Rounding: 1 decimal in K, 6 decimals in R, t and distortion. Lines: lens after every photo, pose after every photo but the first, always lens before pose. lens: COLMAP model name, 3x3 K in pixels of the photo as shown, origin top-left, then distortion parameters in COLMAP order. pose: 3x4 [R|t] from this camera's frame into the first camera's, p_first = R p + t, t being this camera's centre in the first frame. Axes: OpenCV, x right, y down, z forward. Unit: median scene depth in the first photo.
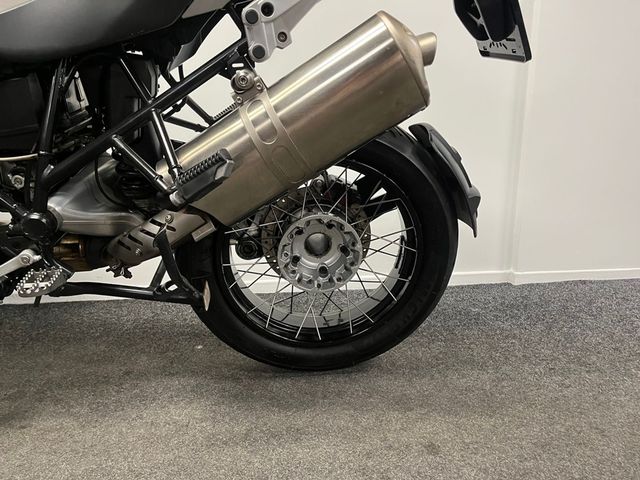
lens RADIAL K [[483.7, 0, 320.0], [0, 483.7, 240.0], [0, 0, 1]] dist [0.031903, -0.004032]
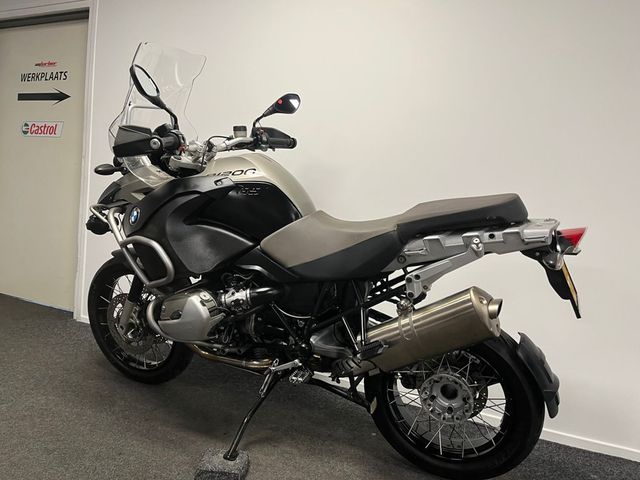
lens RADIAL K [[483.7, 0, 320.0], [0, 483.7, 240.0], [0, 0, 1]] dist [0.031903, -0.004032]
pose [[0.860592, 0.122218, -0.494413, 0.385274], [-0.211207, 0.969011, -0.128097, -0.192765], [0.463436, 0.214663, 0.859737, -0.726882]]
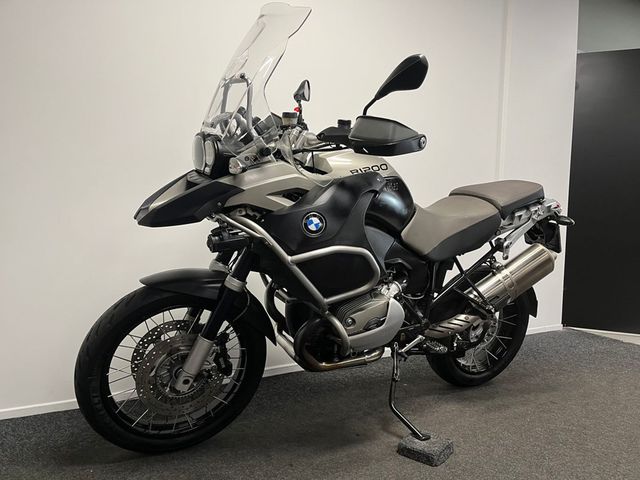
lens RADIAL K [[483.7, 0, 320.0], [0, 483.7, 240.0], [0, 0, 1]] dist [0.031903, -0.004032]
pose [[0.920719, -0.002643, 0.390217, -1.626755], [0.065644, 0.986776, -0.148205, -0.097087], [-0.384665, 0.162070, 0.908717, -0.861086]]
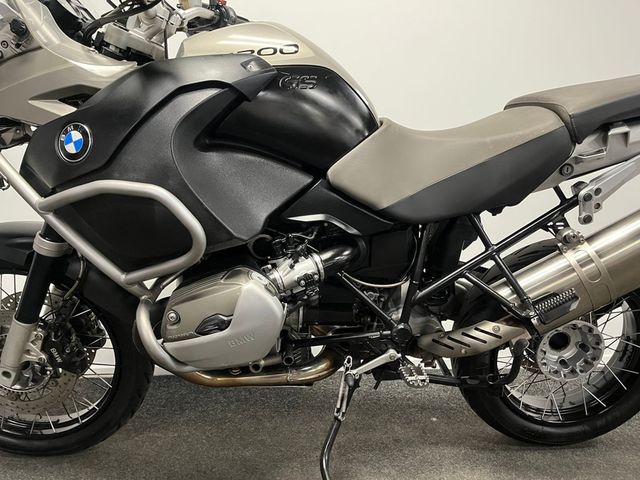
lens RADIAL K [[493.4, 0, 316.8], [0, 493.4, 249.9], [0, 0, 1]] dist [0.021807, -0.008318]
pose [[0.998817, 0.014553, -0.046405, -0.617707], [-0.018568, 0.996009, -0.087303, -0.110522], [0.044949, 0.088061, 0.995100, -0.352762]]
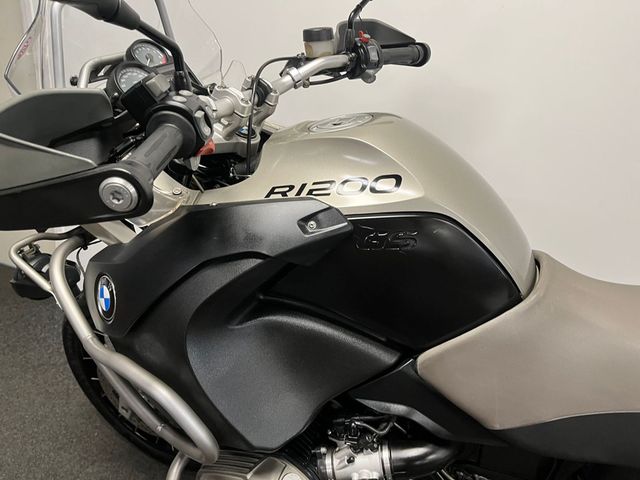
lens RADIAL K [[483.7, 0, 320.0], [0, 483.7, 240.0], [0, 0, 1]] dist [0.031903, -0.004032]
pose [[0.856360, 0.225957, -0.464318, -0.478347], [-0.173055, 0.972764, 0.154216, -0.613642], [0.486518, -0.051712, 0.872139, -0.020248]]
